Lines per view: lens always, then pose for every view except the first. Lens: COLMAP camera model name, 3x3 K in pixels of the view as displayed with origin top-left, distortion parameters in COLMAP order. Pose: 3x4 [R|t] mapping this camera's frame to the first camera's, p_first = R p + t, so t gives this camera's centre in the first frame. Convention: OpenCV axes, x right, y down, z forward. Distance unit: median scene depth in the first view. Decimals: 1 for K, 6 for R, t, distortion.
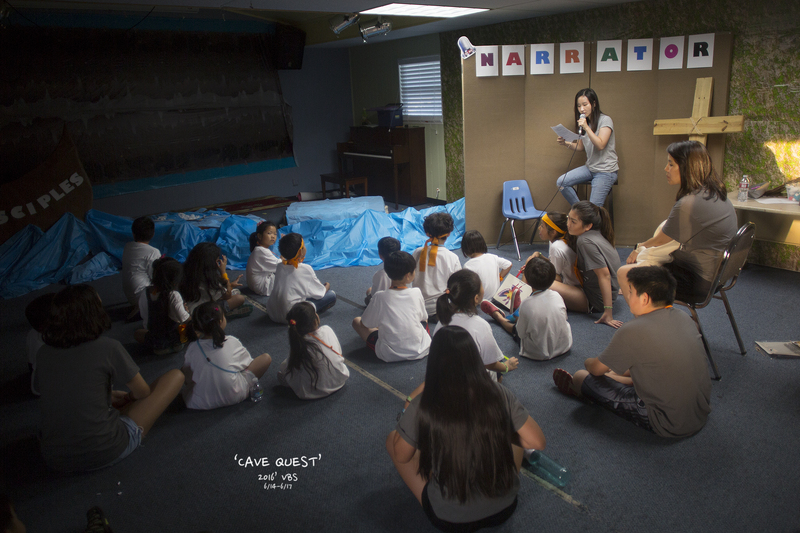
lens RADIAL K [[564.2, 0, 408.7], [0, 564.2, 222.8], [0, 0, 1]] dist [-0.080807, 0.054872]
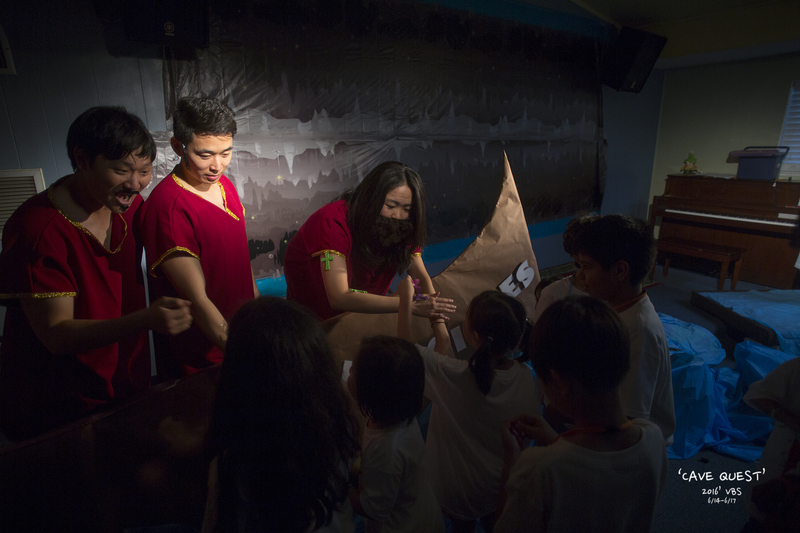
lens RADIAL K [[452.5, 0, 392.9], [0, 452.5, 264.8], [0, 0, 1]] dist [-0.067016, 0.043074]
pose [[0.995581, 0.053394, -0.077256, -0.669135], [-0.049337, 0.997348, 0.053512, -0.099334], [0.079908, -0.049464, 0.995574, 0.579074]]
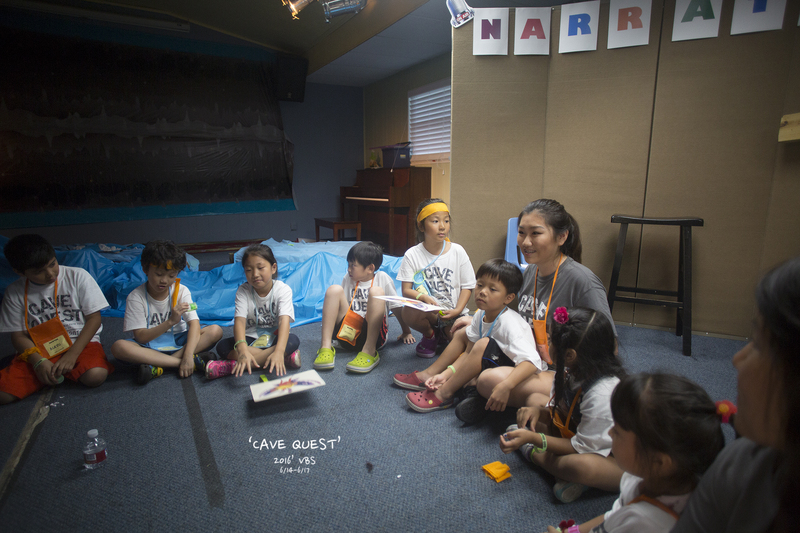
lens RADIAL K [[452.5, 0, 392.9], [0, 452.5, 264.8], [0, 0, 1]] dist [-0.067016, 0.043074]
pose [[0.986452, 0.067615, -0.149465, 0.117498], [-0.074273, 0.996459, -0.039415, 0.012134], [0.146271, 0.049982, 0.987981, 0.459578]]
